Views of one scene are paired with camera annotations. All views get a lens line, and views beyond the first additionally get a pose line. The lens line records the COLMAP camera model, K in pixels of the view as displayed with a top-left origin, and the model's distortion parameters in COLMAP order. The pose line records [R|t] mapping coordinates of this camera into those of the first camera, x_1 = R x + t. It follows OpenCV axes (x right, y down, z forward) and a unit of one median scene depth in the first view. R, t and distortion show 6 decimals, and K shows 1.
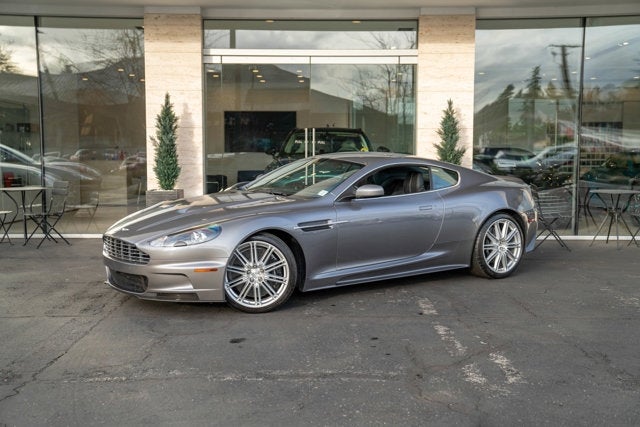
lens RADIAL K [[1146.4, 0, 318.2], [0, 1146.4, 220.9], [0, 0, 1]] dist [0.245869, 0.179503]
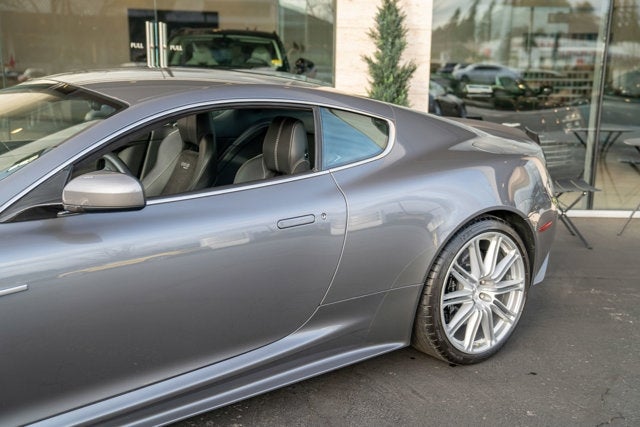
lens RADIAL K [[741.8, 0, 320.9], [0, 741.8, 213.0], [0, 0, 1]] dist [0.074134, 0.000959]
pose [[0.999719, 0.021692, -0.009579, 0.088710], [-0.020145, 0.990027, 0.139433, -0.041989], [0.012508, -0.139201, 0.990185, 0.645901]]
